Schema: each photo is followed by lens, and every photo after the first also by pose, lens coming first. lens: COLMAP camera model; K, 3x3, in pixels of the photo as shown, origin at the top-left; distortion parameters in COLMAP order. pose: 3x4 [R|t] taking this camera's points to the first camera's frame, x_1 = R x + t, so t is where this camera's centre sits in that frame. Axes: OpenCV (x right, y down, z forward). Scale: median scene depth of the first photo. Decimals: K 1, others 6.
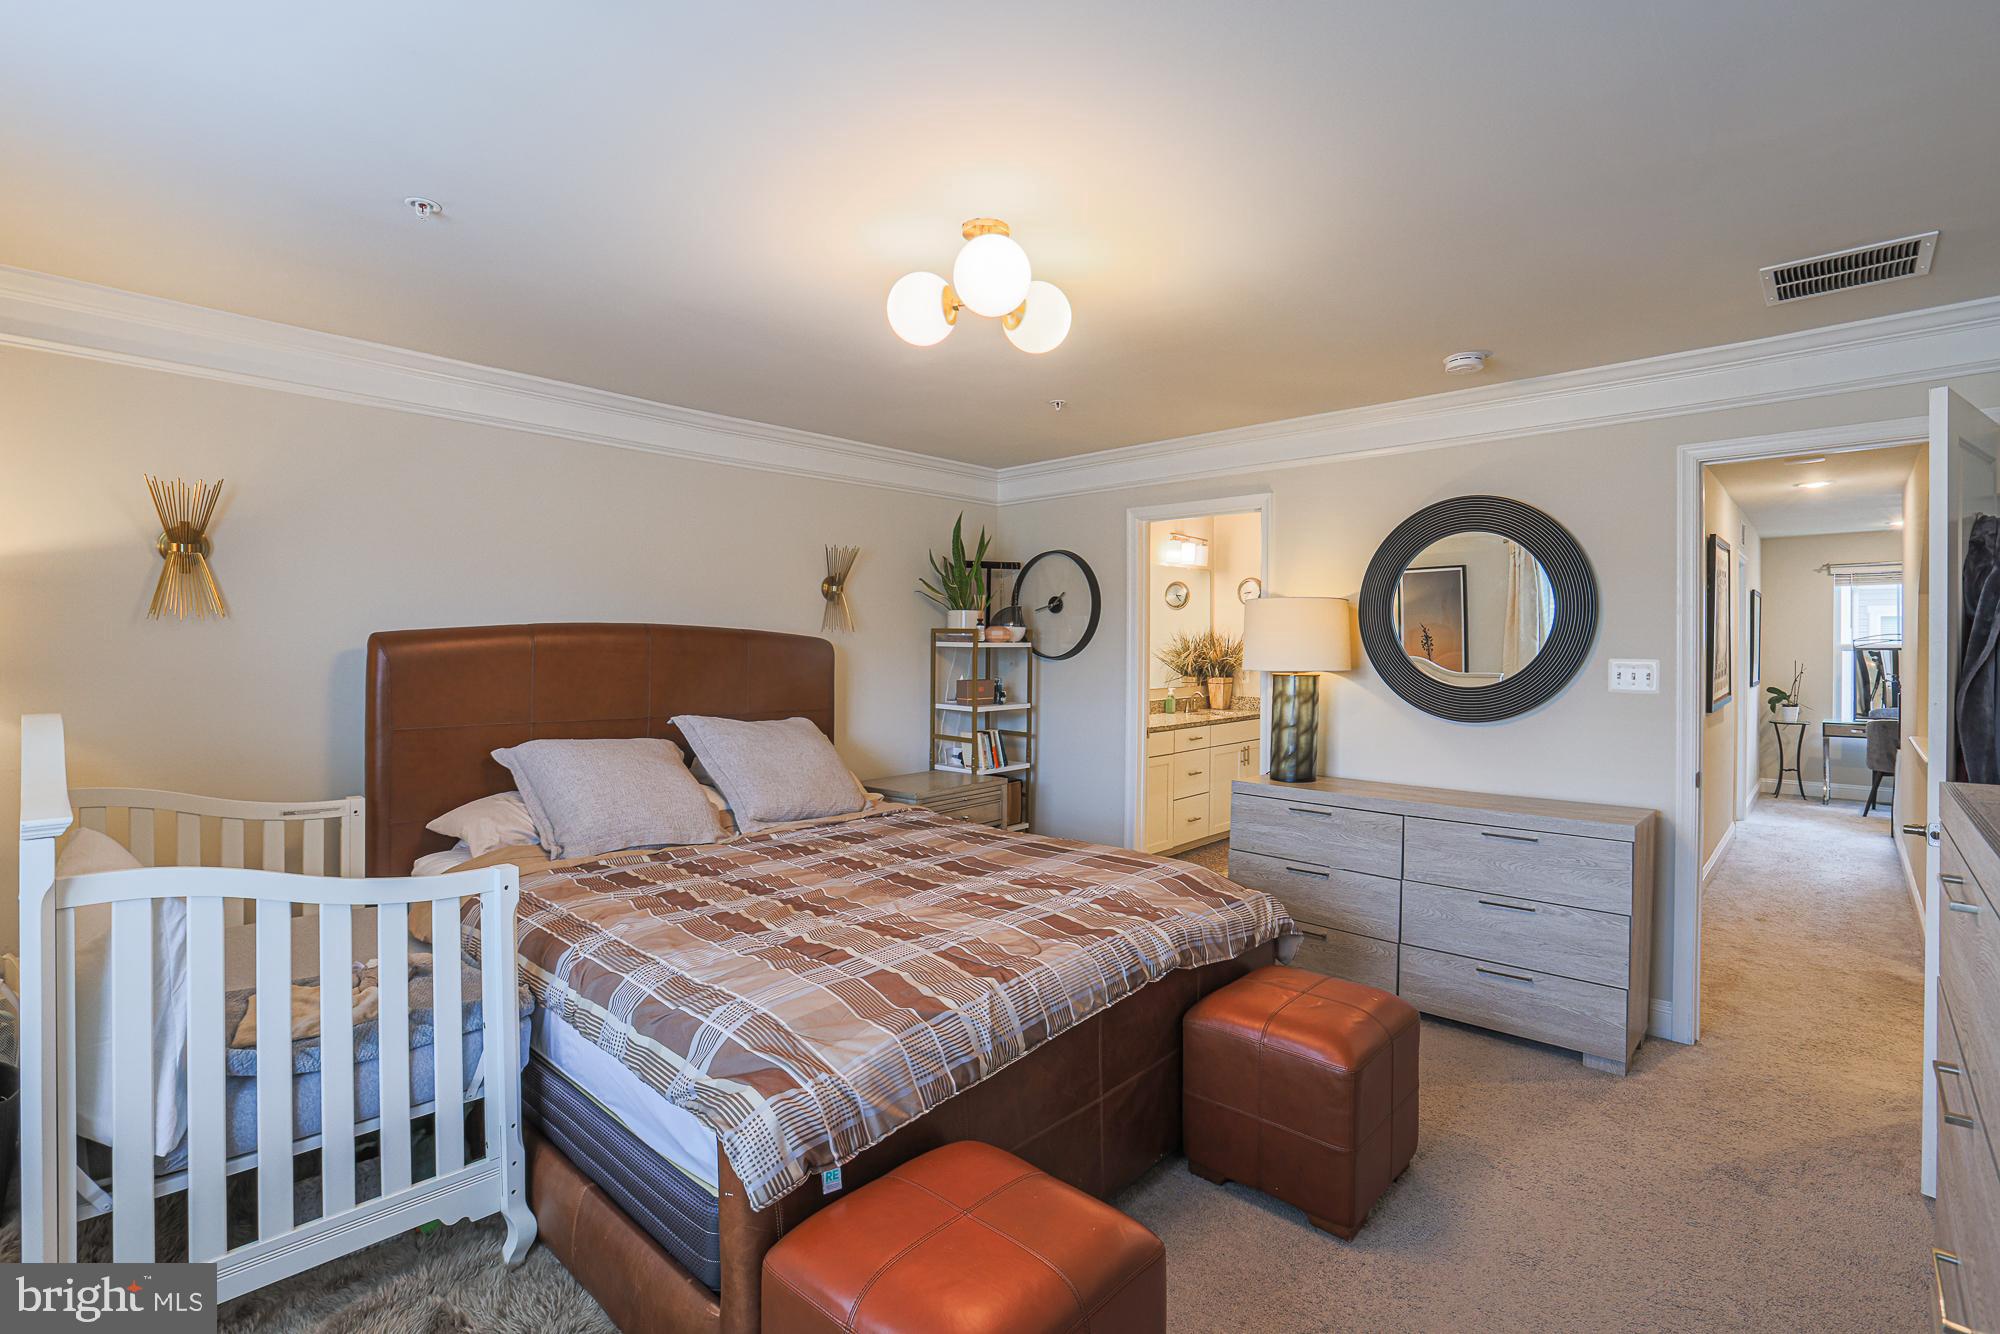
lens RADIAL K [[923.9, 0, 1001.0], [0, 923.9, 650.1], [0, 0, 1]] dist [-0.052963, 0.016965]
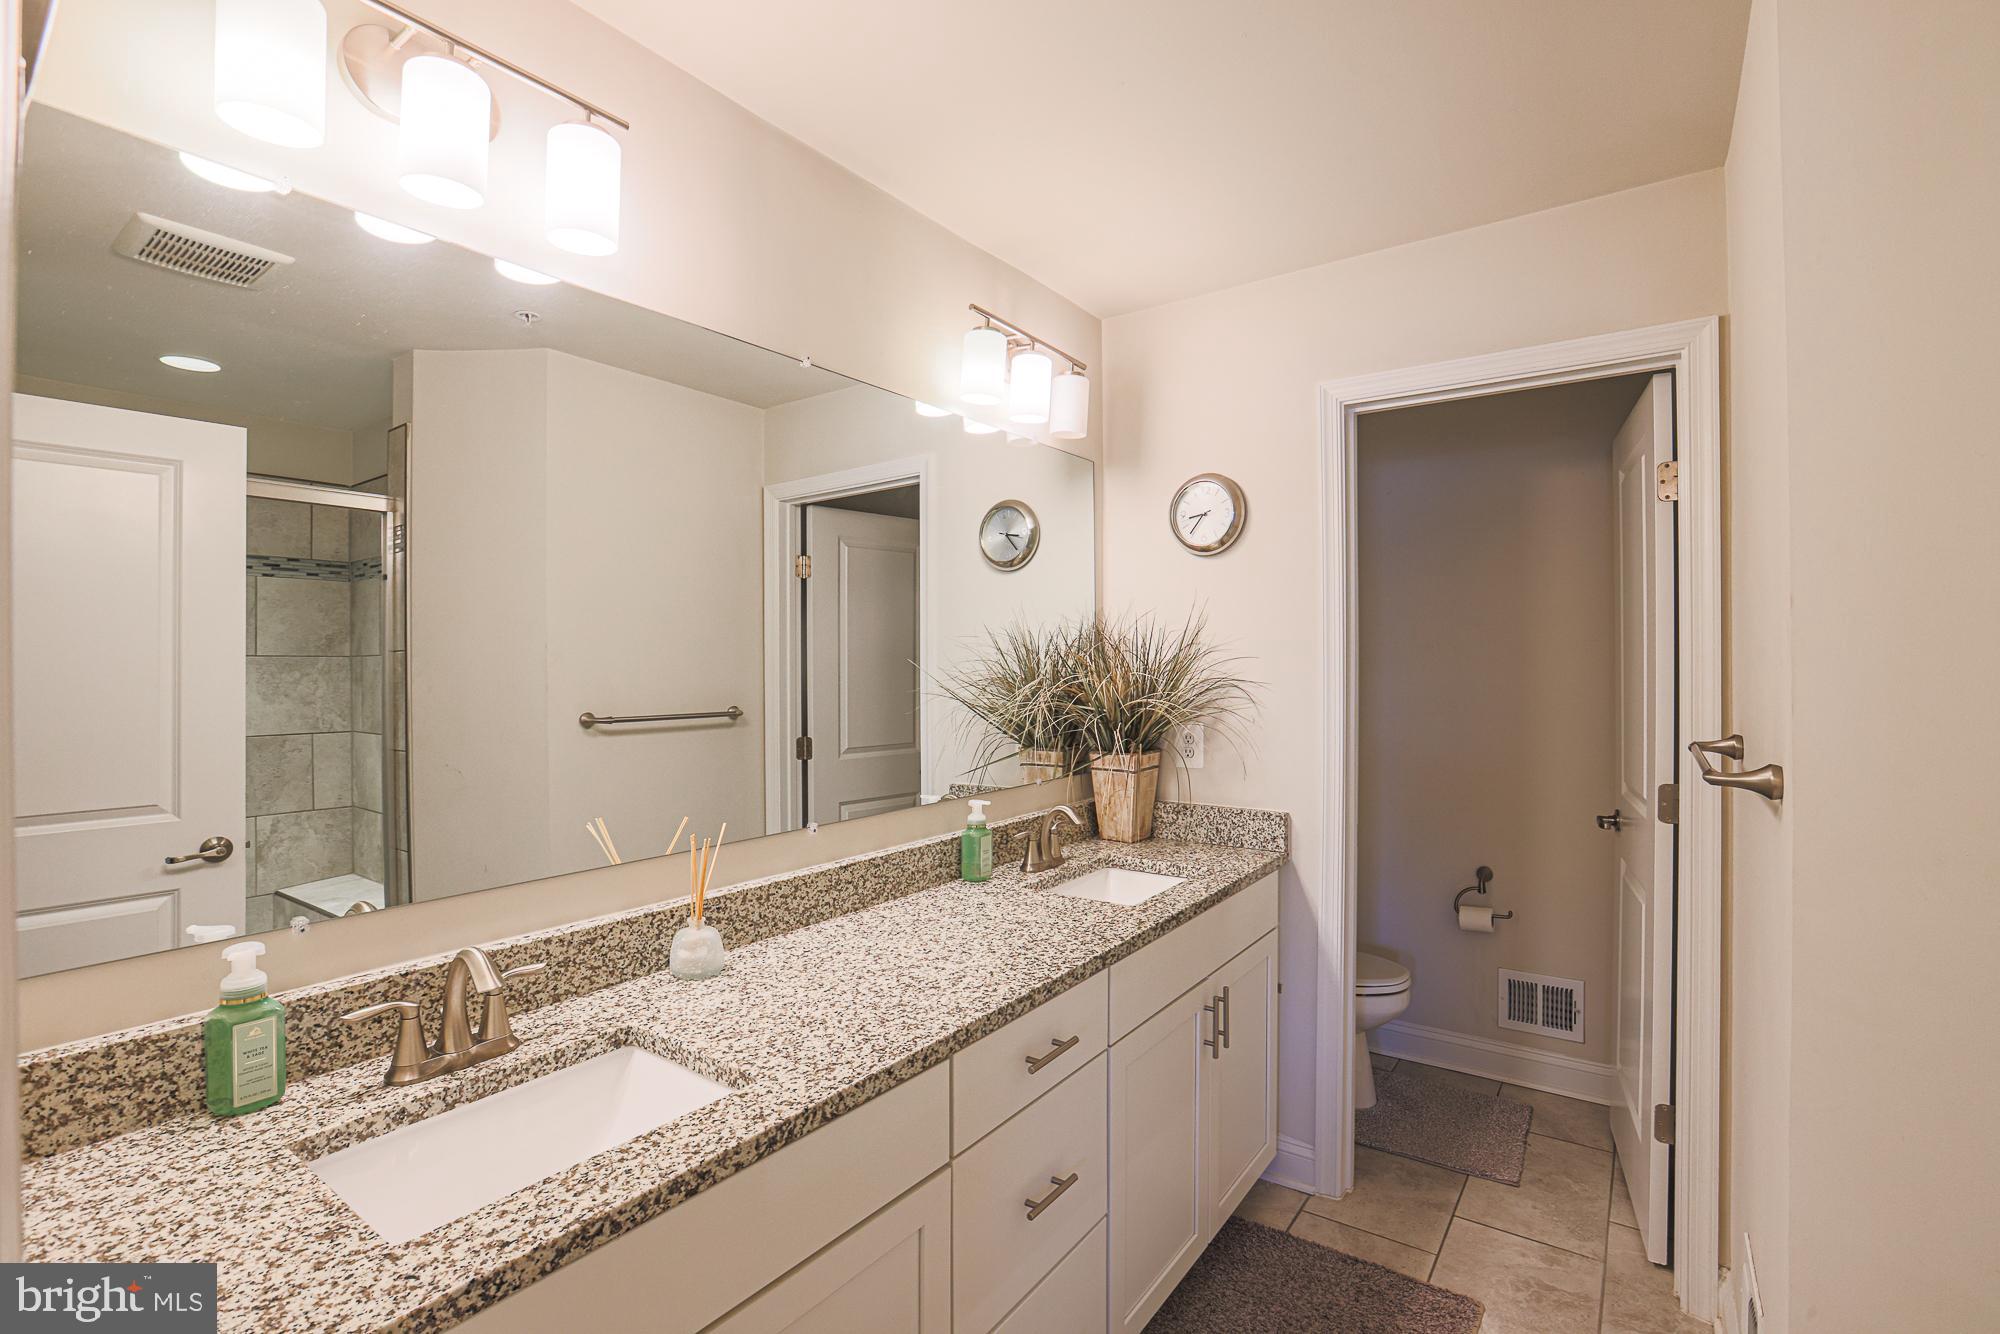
lens RADIAL K [[923.9, 0, 993.0], [0, 923.9, 666.3], [0, 0, 1]] dist [-0.052963, 0.016965]
pose [[0.990724, -0.007579, 0.135677, 0.139961], [0.008037, 0.999964, -0.002829, -0.003111], [-0.135651, 0.003893, 0.990749, 0.656299]]
